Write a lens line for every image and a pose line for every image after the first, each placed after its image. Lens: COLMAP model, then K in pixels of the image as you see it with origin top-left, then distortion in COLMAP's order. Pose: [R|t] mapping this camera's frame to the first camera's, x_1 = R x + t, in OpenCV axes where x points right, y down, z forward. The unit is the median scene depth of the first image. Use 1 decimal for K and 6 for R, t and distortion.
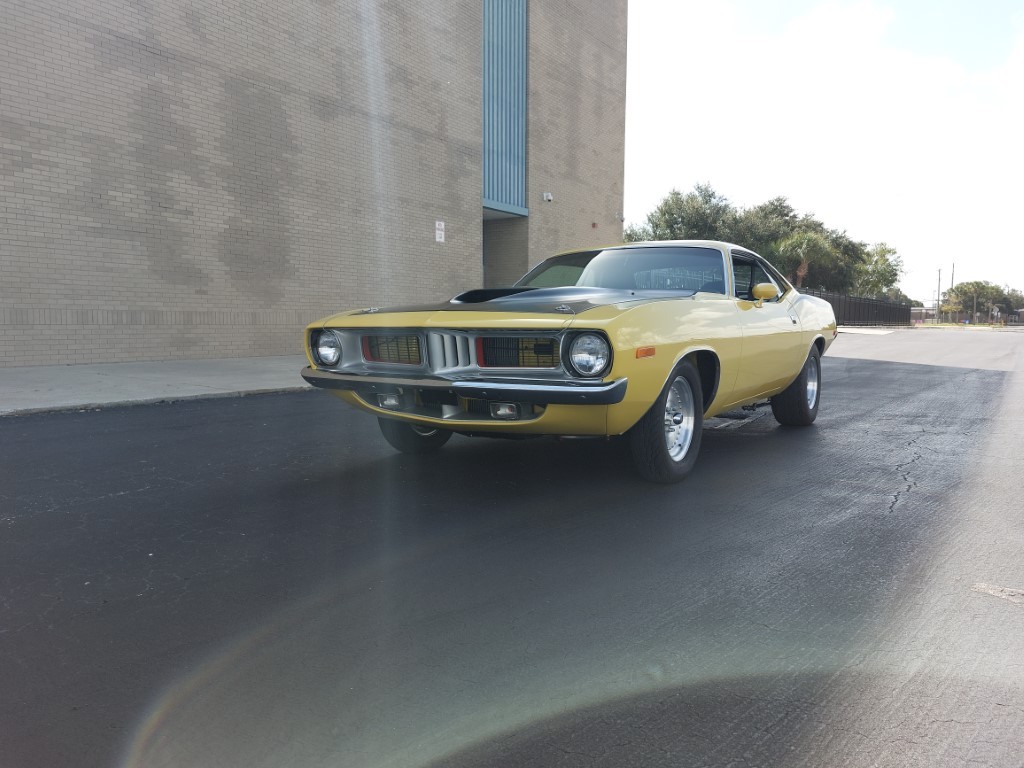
lens RADIAL K [[743.6, 0, 534.7], [0, 743.6, 381.5], [0, 0, 1]] dist [0.051397, -0.045640]
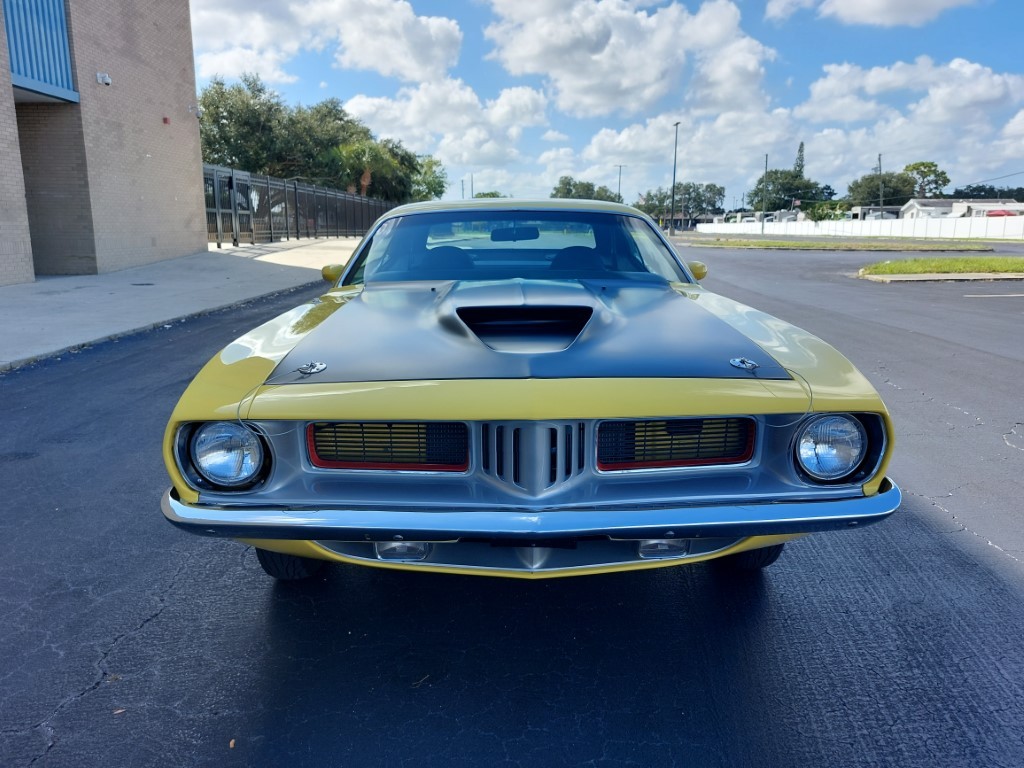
lens RADIAL K [[743.6, 0, 525.7], [0, 743.6, 372.1], [0, 0, 1]] dist [0.051397, -0.045640]
pose [[0.834263, -0.105858, 0.541110, -0.111158], [0.043515, 0.990976, 0.126777, -0.044901], [-0.549647, -0.082219, 0.831341, 0.149055]]
